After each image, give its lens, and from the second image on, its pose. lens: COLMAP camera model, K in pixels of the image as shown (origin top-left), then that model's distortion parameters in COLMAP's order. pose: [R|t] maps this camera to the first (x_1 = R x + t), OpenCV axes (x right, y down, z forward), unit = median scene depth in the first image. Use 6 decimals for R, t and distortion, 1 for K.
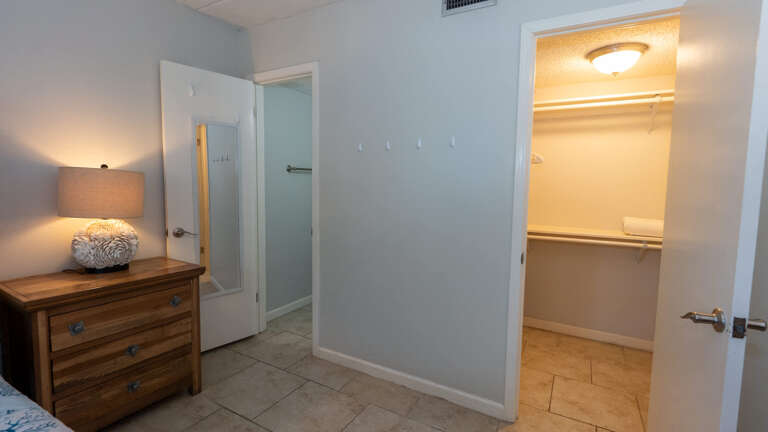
lens RADIAL K [[353.1, 0, 388.1], [0, 353.1, 214.6], [0, 0, 1]] dist [-0.004318, -0.000547]
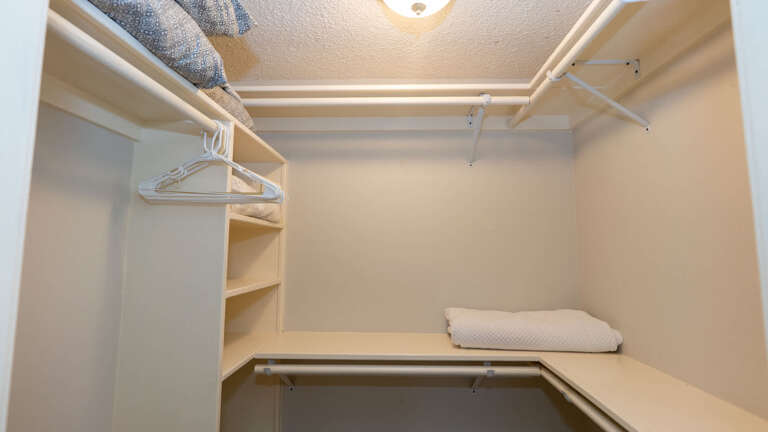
lens RADIAL K [[353.1, 0, 388.1], [0, 353.1, 214.6], [0, 0, 1]] dist [-0.004318, -0.000547]
pose [[0.892135, 0.032671, 0.450587, 0.355261], [0.044836, 0.986055, -0.160268, -0.055845], [-0.449539, 0.163183, 0.878229, 0.567736]]
